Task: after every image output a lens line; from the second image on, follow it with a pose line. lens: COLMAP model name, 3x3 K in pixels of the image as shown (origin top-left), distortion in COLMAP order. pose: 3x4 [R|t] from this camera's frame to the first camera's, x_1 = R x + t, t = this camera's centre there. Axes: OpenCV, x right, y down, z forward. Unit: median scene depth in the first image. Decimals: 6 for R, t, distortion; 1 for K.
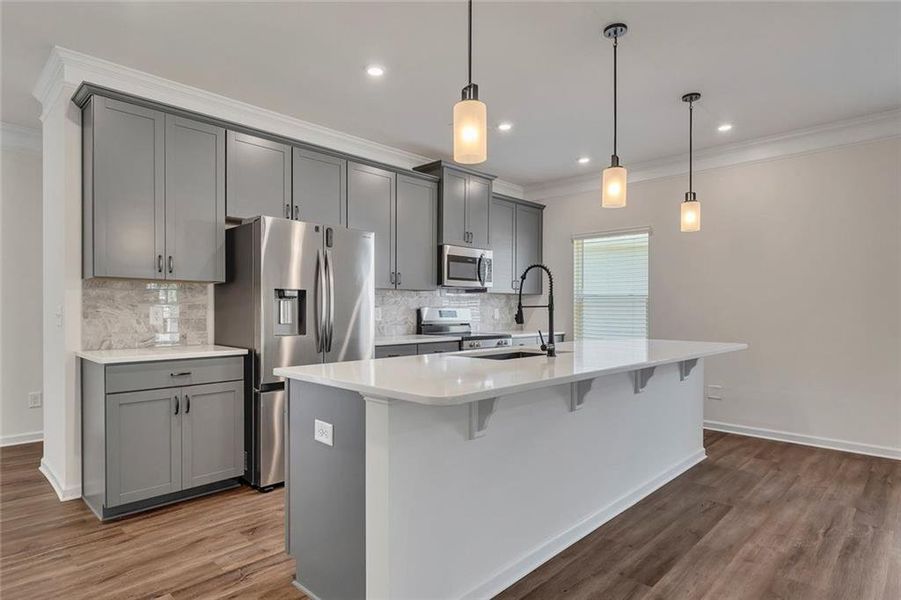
lens RADIAL K [[500.2, 0, 443.7], [0, 500.2, 305.9], [0, 0, 1]] dist [-0.003246, 0.000351]
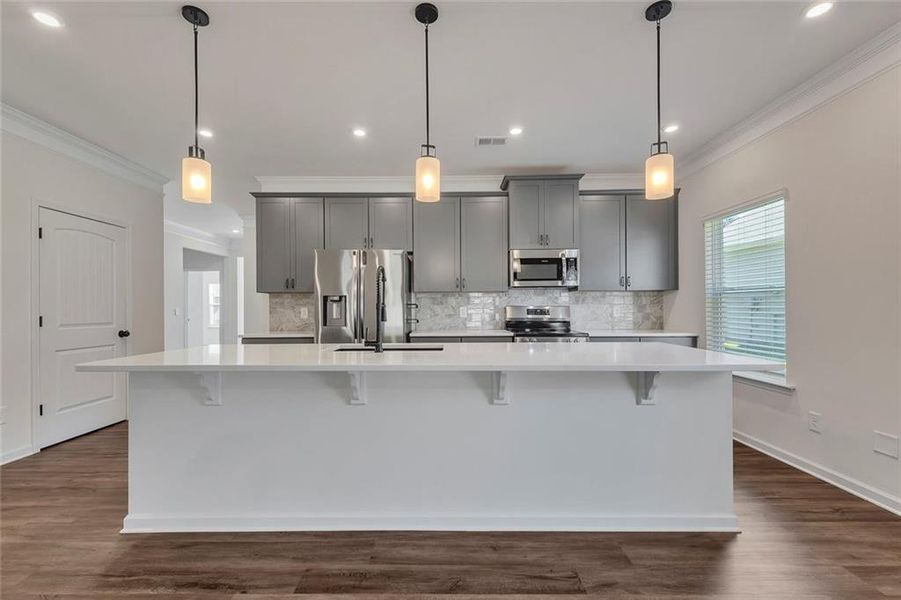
lens RADIAL K [[381.1, 0, 444.0], [0, 381.1, 308.2], [0, 0, 1]] dist [0.000868, 0.000072]
pose [[0.693129, -0.004984, -0.720796, 0.745629], [0.010647, 0.999938, 0.003324, 0.004346], [0.720735, -0.009979, 0.693139, 0.450941]]
